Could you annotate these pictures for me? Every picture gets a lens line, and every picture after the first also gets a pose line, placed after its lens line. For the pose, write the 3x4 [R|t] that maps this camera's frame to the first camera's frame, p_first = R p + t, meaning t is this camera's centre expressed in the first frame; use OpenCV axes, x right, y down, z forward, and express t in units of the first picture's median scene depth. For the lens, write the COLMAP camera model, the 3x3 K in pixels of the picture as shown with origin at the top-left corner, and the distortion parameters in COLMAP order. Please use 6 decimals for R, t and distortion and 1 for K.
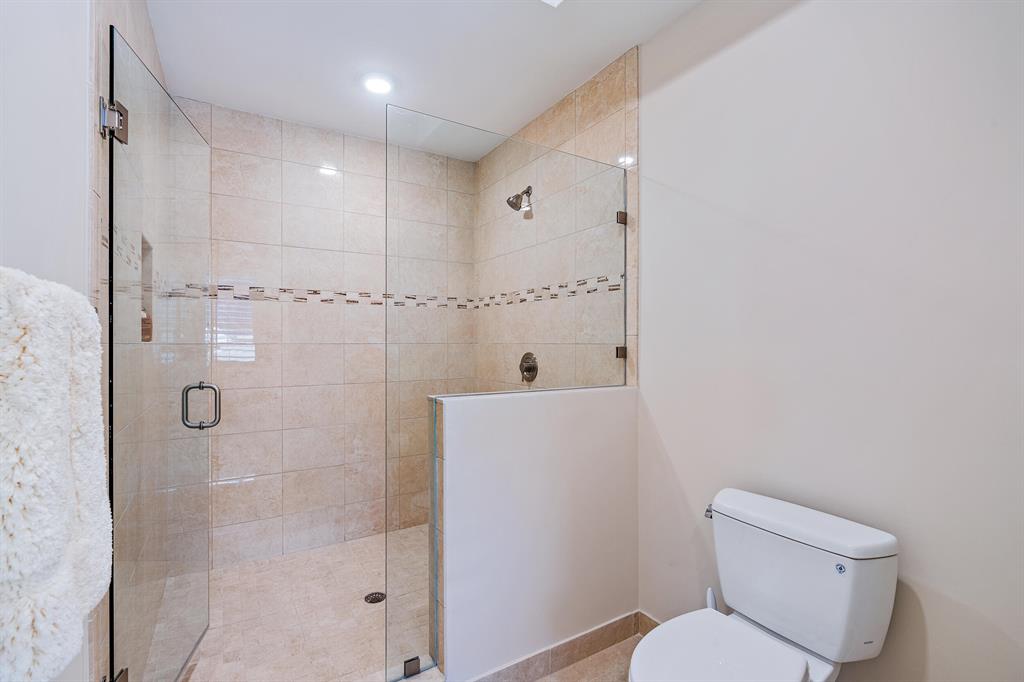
lens RADIAL K [[466.8, 0, 513.4], [0, 466.8, 343.7], [0, 0, 1]] dist [-0.000117, 0.001666]
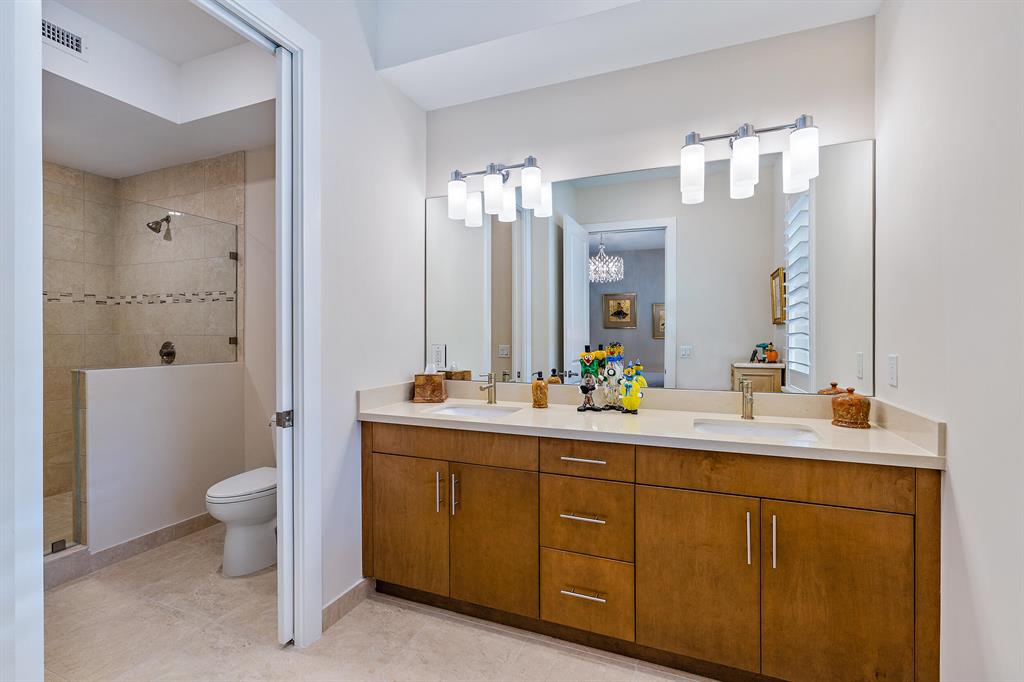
lens RADIAL K [[466.8, 0, 507.1], [0, 466.8, 338.1], [0, 0, 1]] dist [-0.000117, 0.001666]
pose [[0.821975, -0.000955, 0.569523, 0.074719], [-0.002869, 0.999979, 0.005817, -0.001552], [-0.569517, -0.006416, 0.821955, -0.686871]]
